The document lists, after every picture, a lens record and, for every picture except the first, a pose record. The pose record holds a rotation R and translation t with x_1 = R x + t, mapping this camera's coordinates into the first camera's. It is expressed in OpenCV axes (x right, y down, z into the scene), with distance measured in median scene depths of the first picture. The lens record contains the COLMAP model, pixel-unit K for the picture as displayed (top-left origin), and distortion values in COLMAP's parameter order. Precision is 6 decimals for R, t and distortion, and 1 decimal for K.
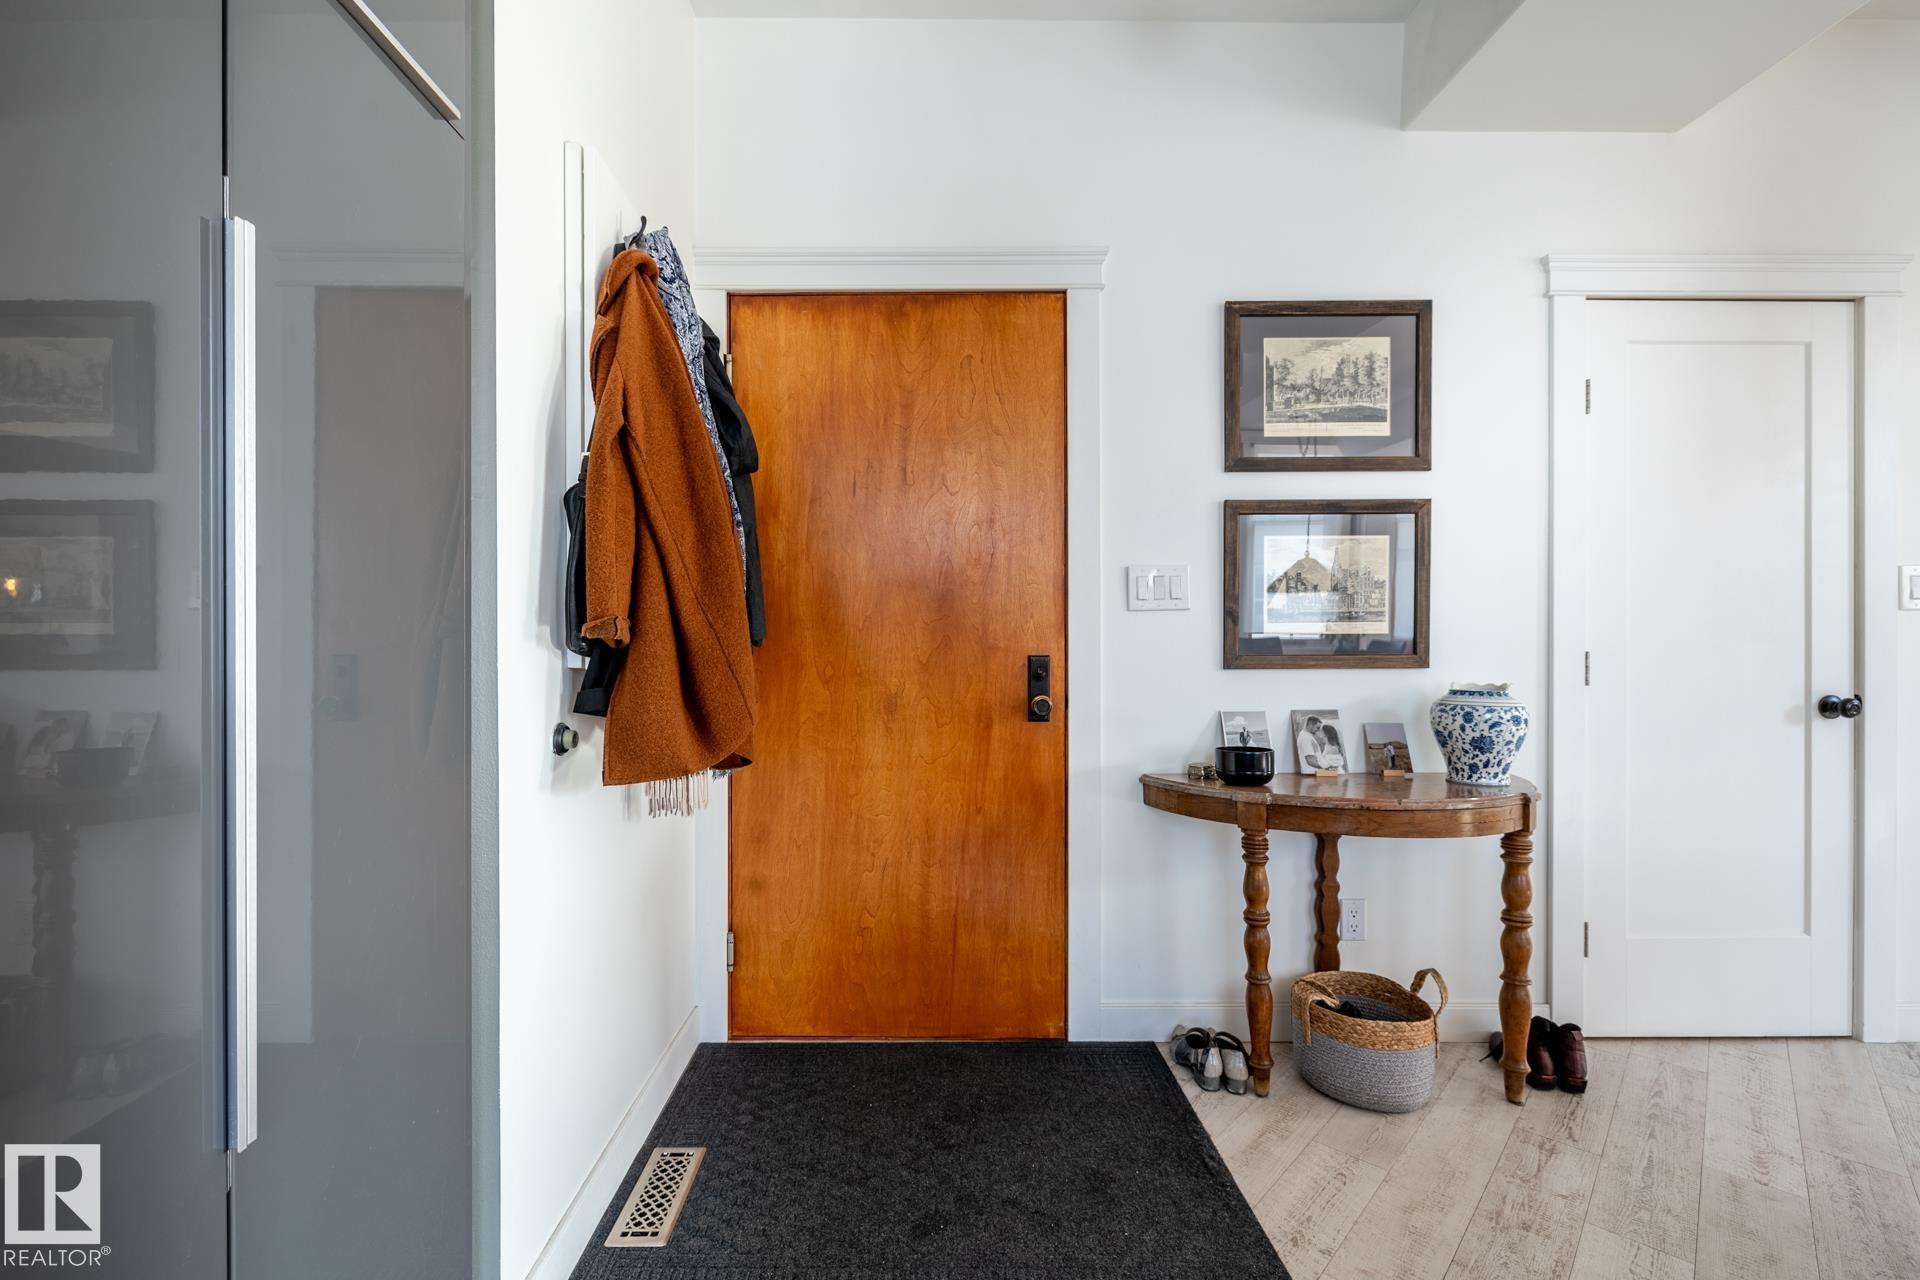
lens RADIAL K [[822.7, 0, 941.3], [0, 822.7, 641.8], [0, 0, 1]] dist [-0.001286, 0.000742]
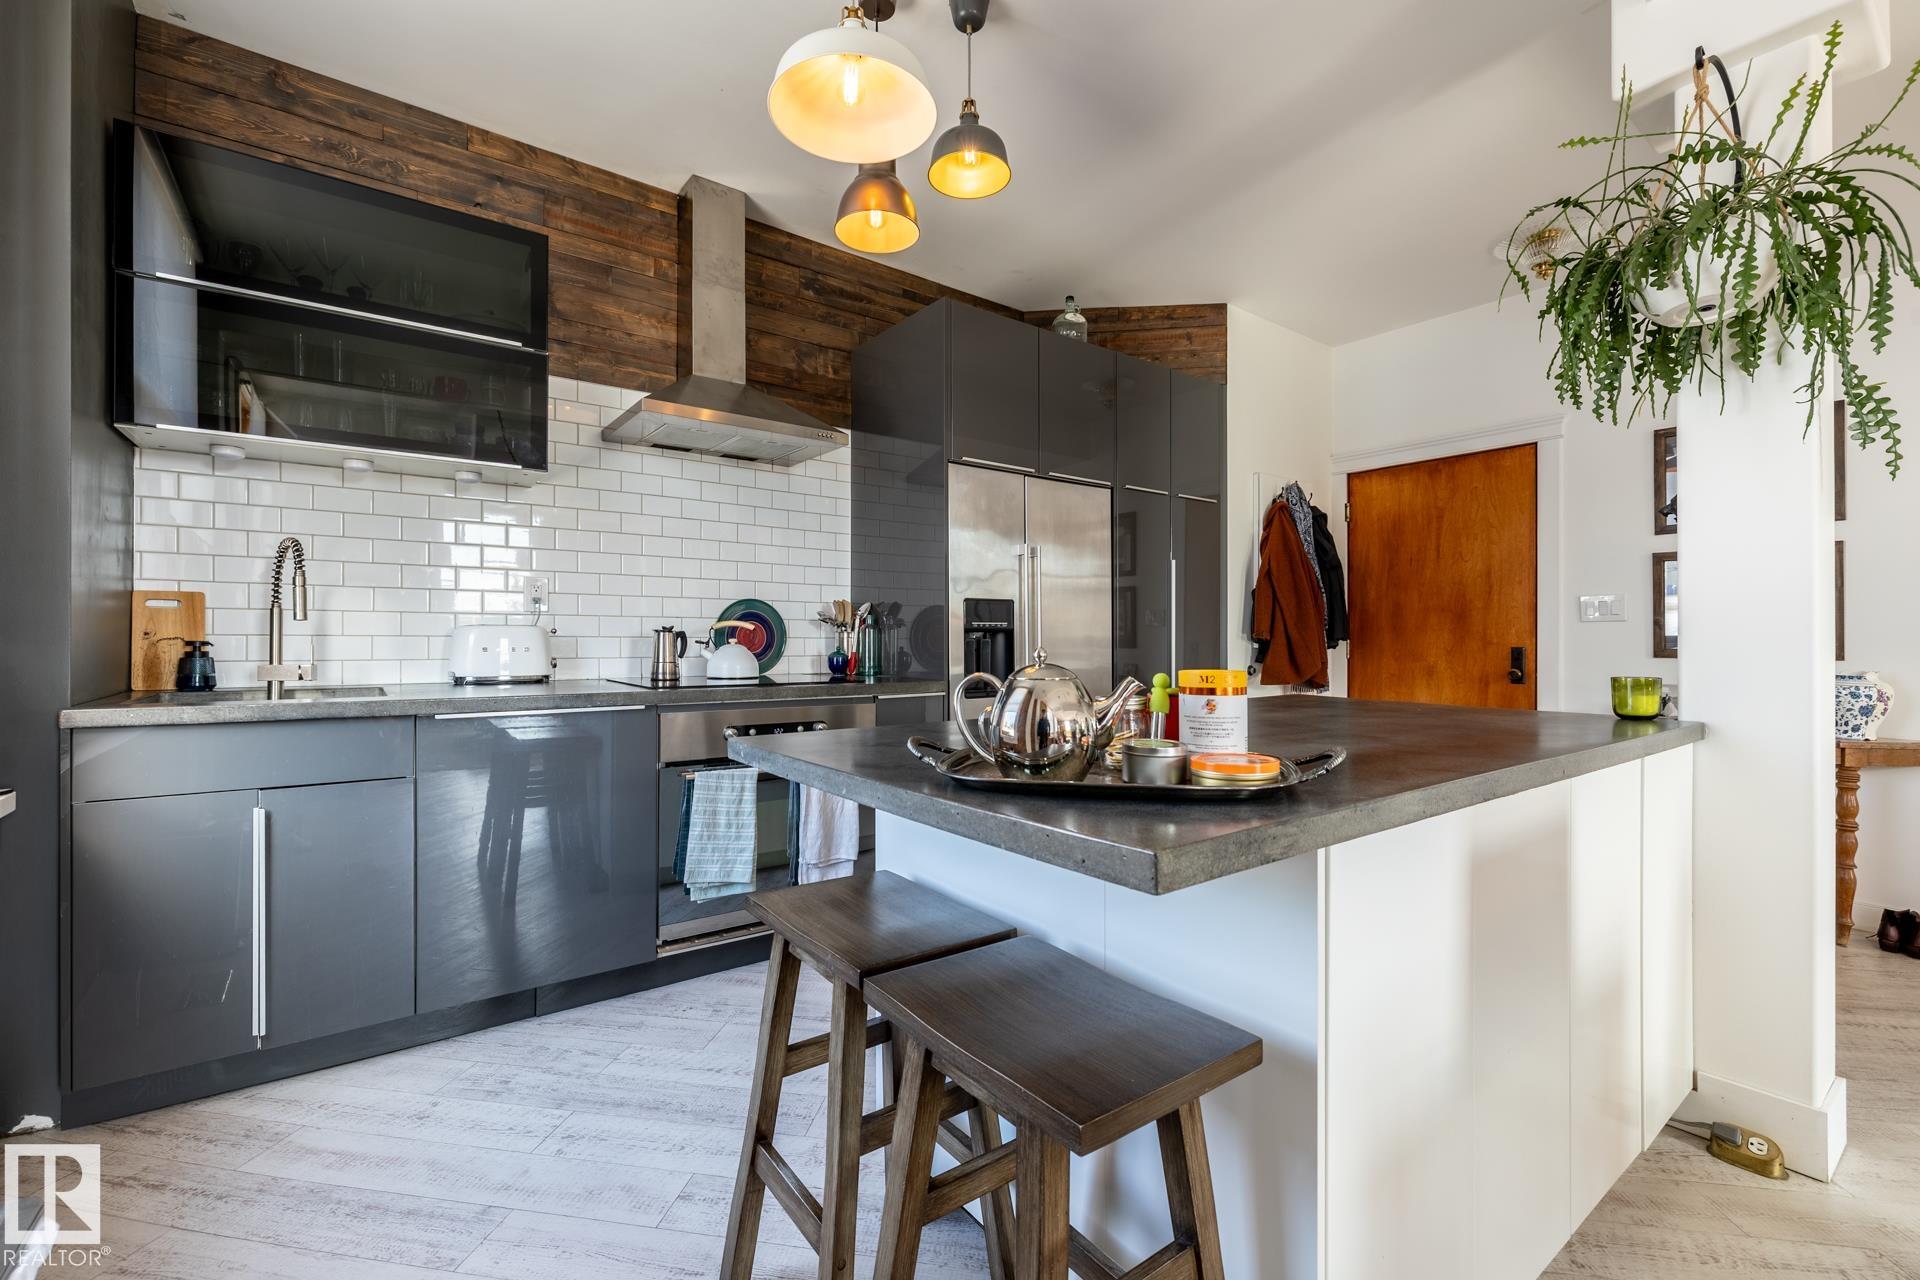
lens RADIAL K [[822.7, 0, 943.7], [0, 822.7, 634.7], [0, 0, 1]] dist [-0.001286, 0.000742]
pose [[0.590884, 0.000281, -0.806756, 0.825299], [-0.004446, 0.999986, -0.002908, -0.000882], [0.806744, 0.005305, 0.590877, -1.073486]]
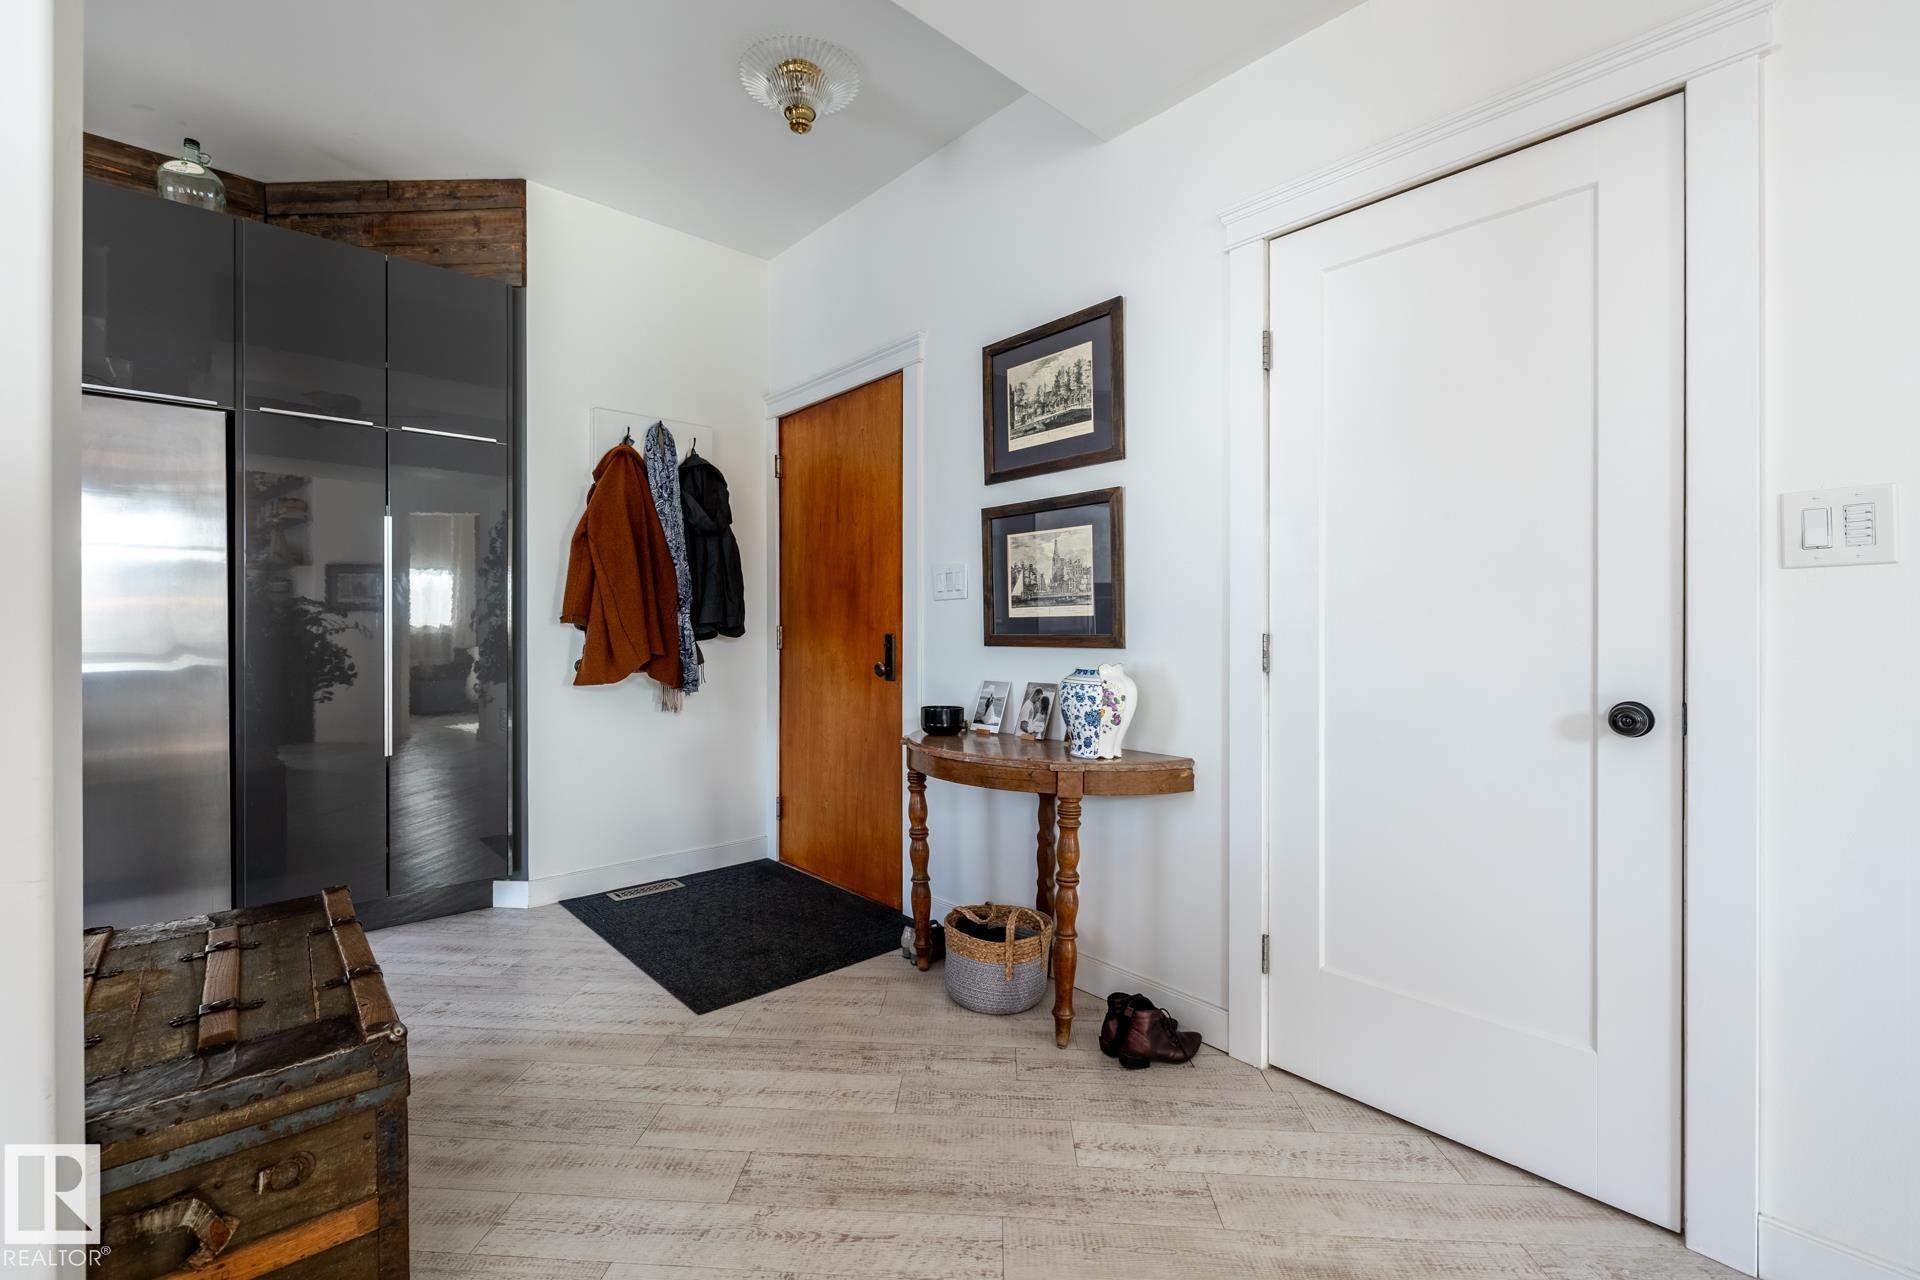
lens RADIAL K [[822.7, 0, 957.6], [0, 822.7, 631.2], [0, 0, 1]] dist [-0.001286, 0.000742]
pose [[0.664033, 0.003999, -0.747692, 1.244199], [-0.001795, 0.999991, 0.003754, 0.006387], [0.747701, -0.001151, 0.664035, 0.152975]]
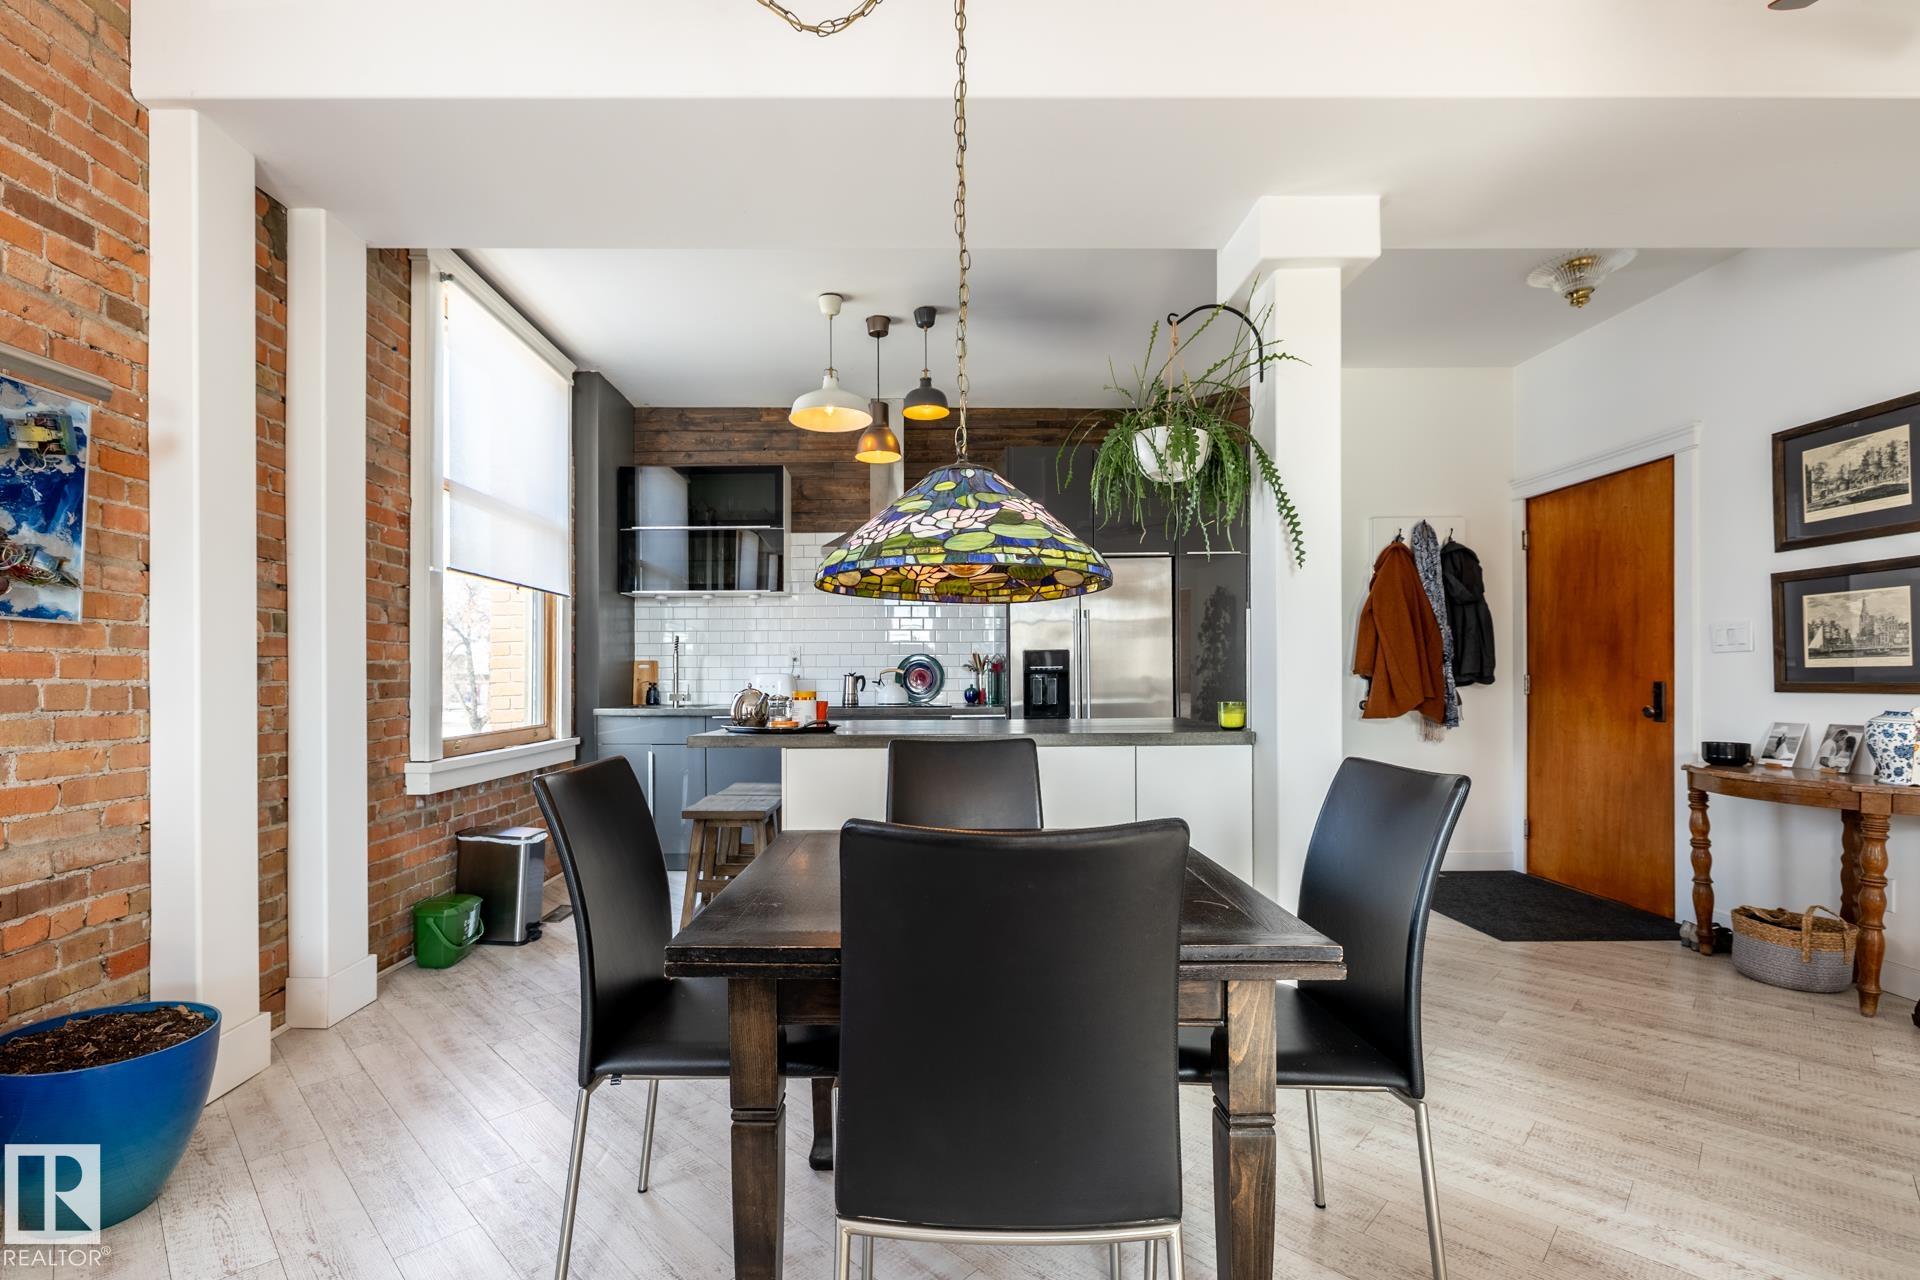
lens RADIAL K [[871.6, 0, 897.0], [0, 871.6, 682.8], [0, 0, 1]] dist [0.000841, -0.001298]
pose [[-0.018986, 0.008239, -0.999786, 1.885284], [0.006888, 0.999943, 0.008109, -0.005812], [0.999796, -0.006732, -0.019042, -0.488527]]
